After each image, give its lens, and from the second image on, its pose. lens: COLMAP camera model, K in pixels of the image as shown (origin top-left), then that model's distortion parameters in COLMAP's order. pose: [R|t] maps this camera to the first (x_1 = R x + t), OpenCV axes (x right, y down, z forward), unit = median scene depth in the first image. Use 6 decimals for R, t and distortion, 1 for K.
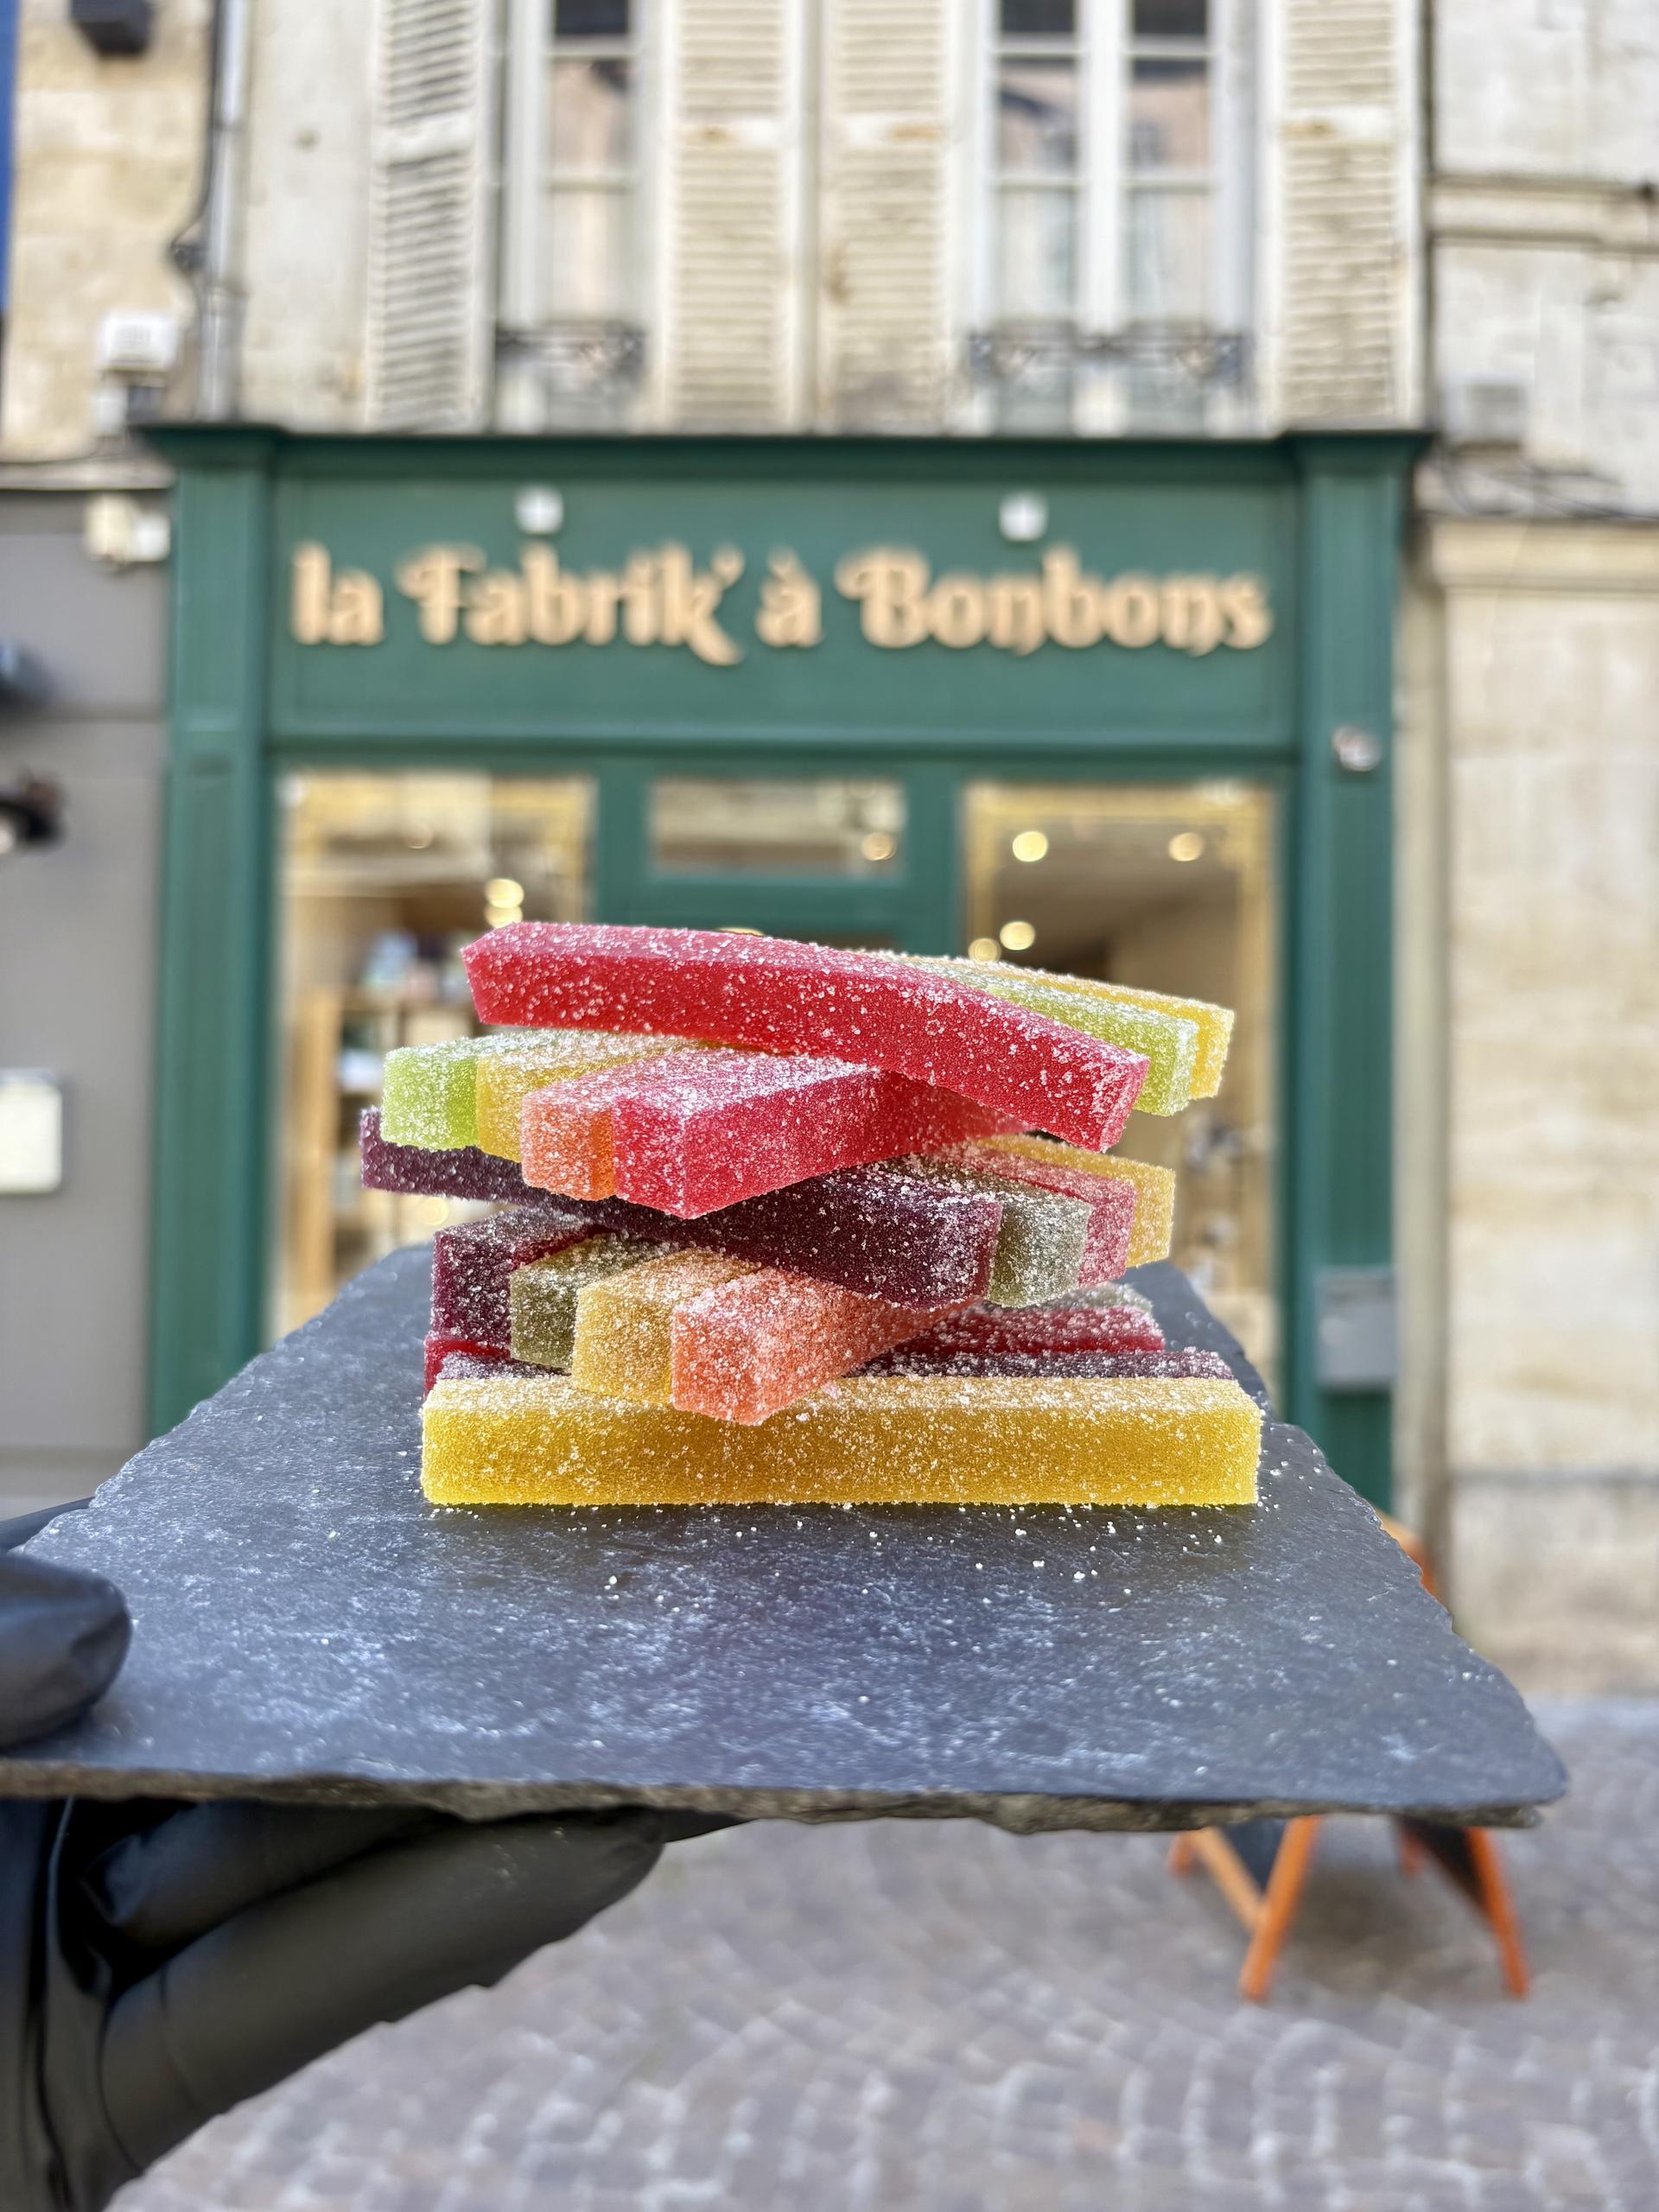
lens RADIAL K [[1694.4, 0, 829.8], [0, 1694.4, 1124.2], [0, 0, 1]] dist [0.014093, -0.029388]
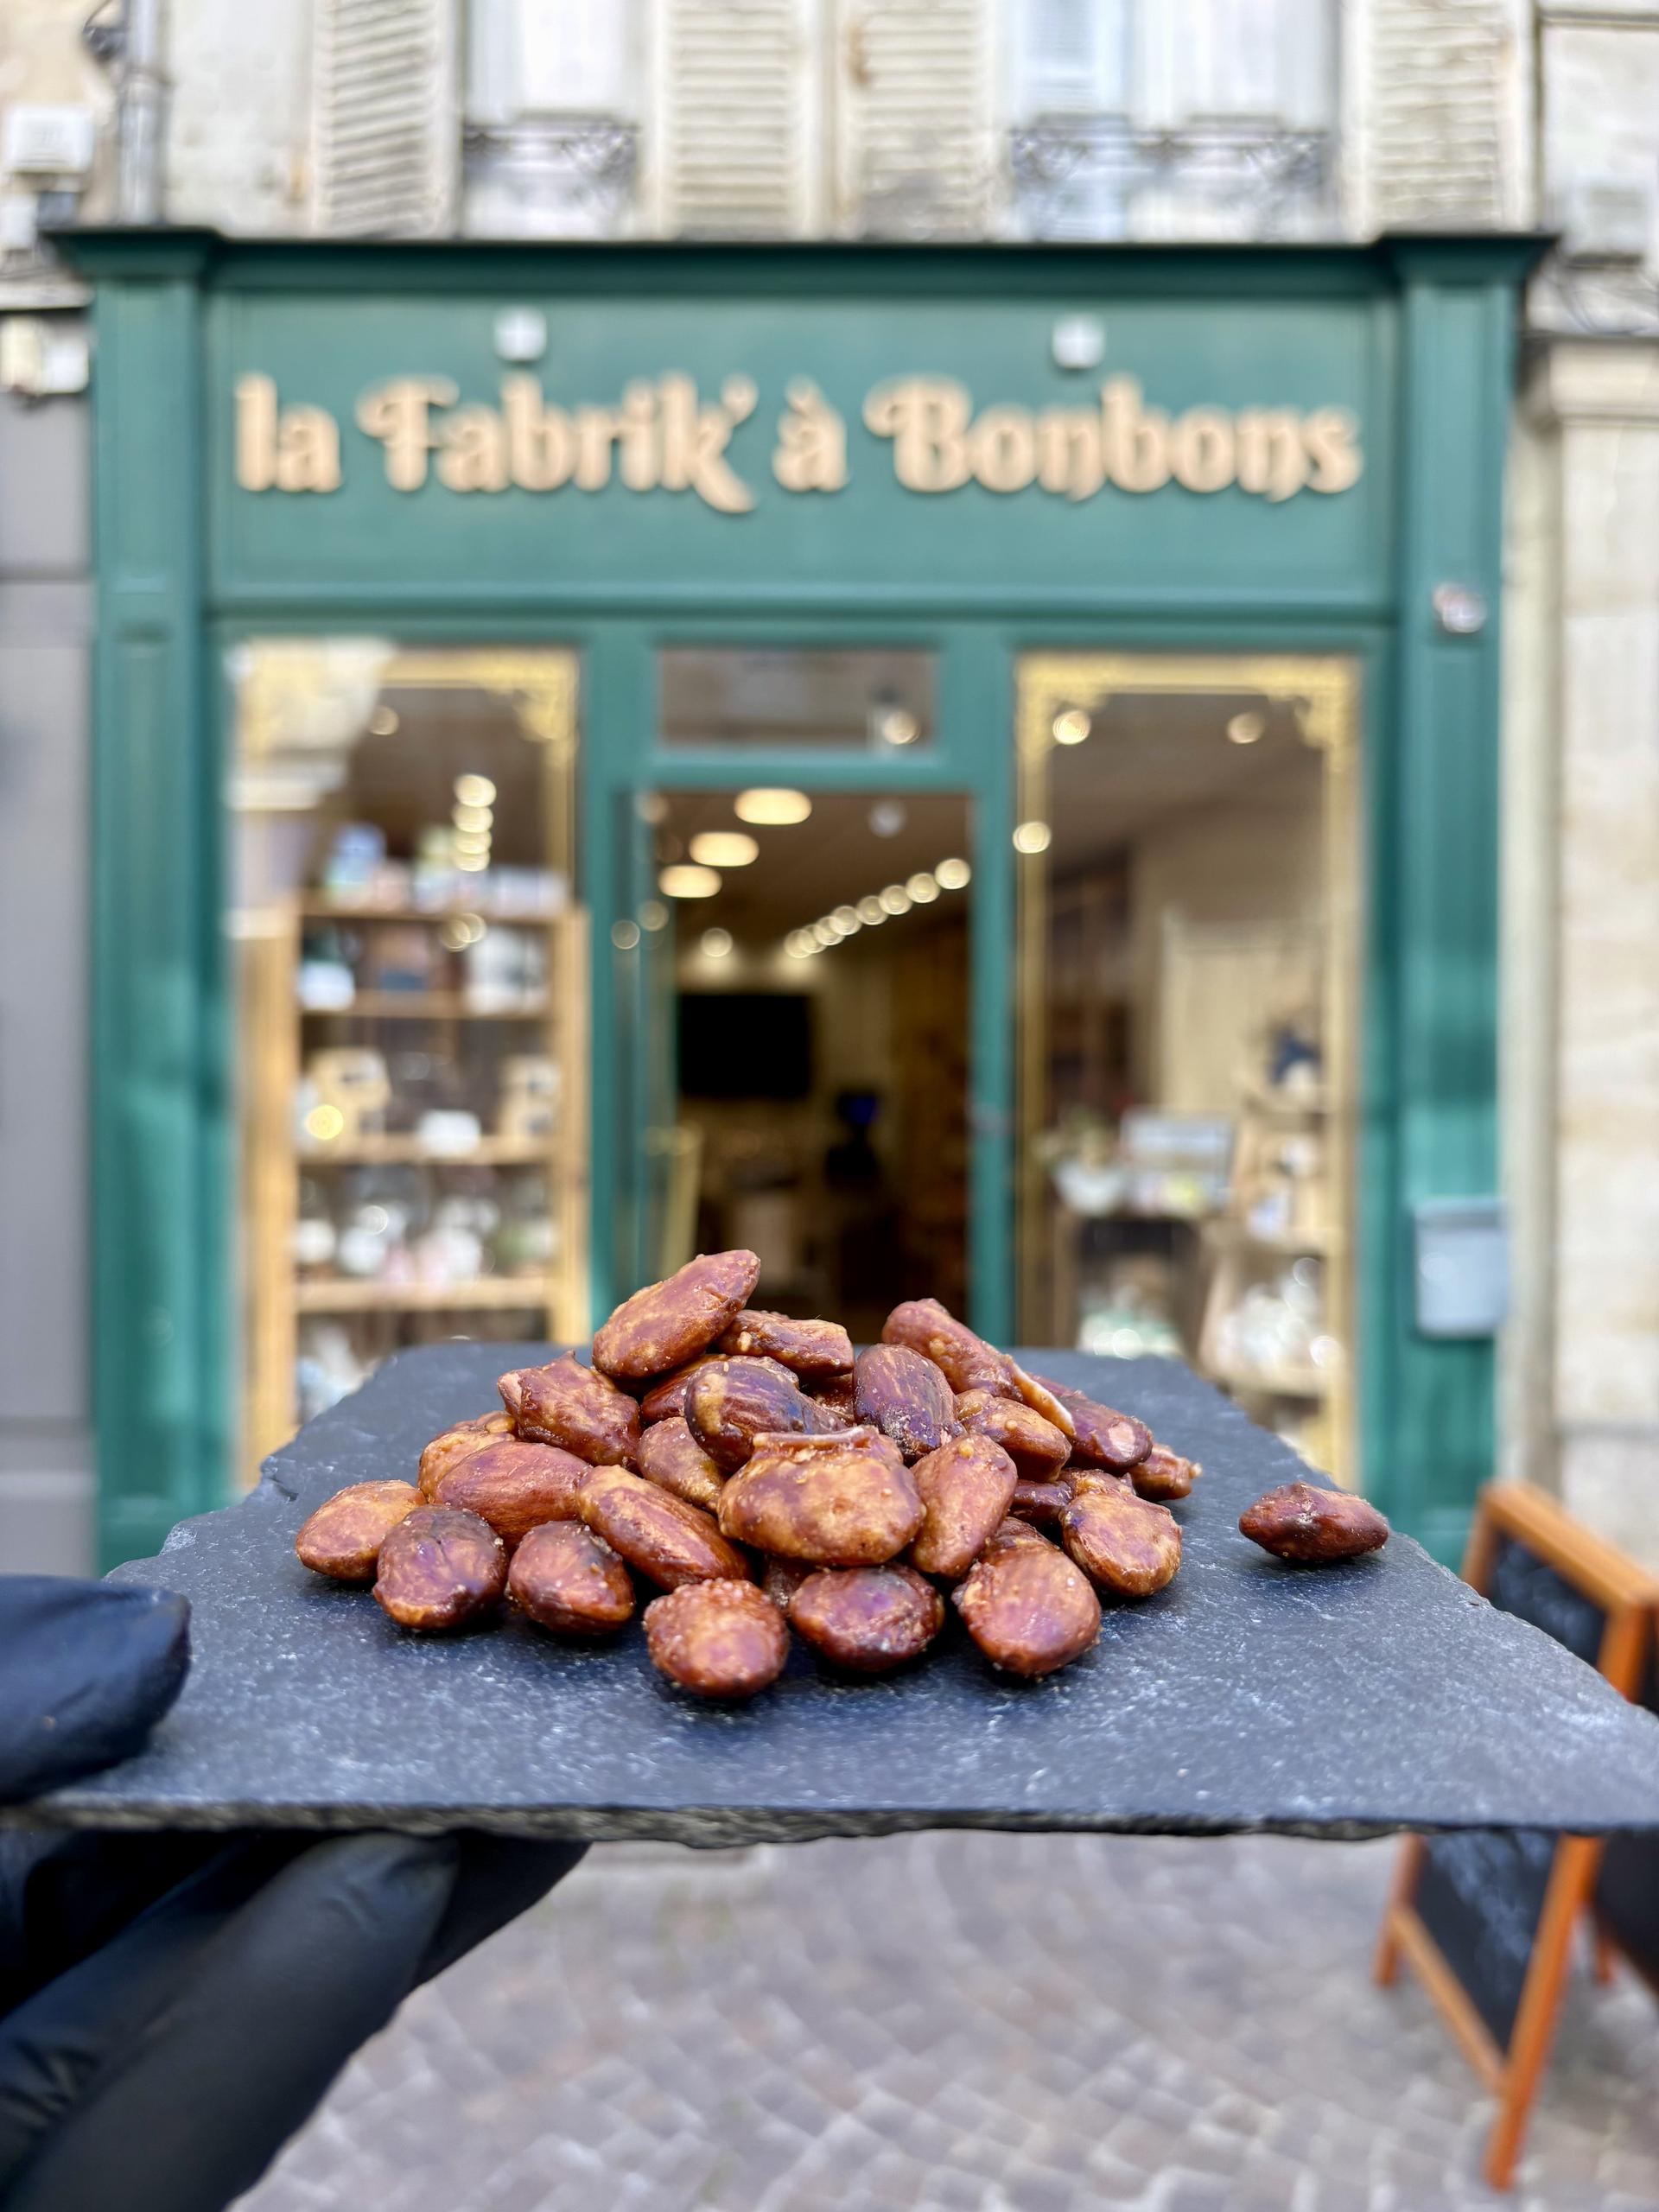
lens RADIAL K [[1694.4, 0, 808.3], [0, 1694.4, 1122.1], [0, 0, 1]] dist [0.014093, -0.029388]
pose [[0.999846, -0.009269, 0.014872, -0.040866], [0.008616, 0.999020, 0.043414, 0.003237], [-0.015260, -0.043279, 0.998946, 0.118206]]
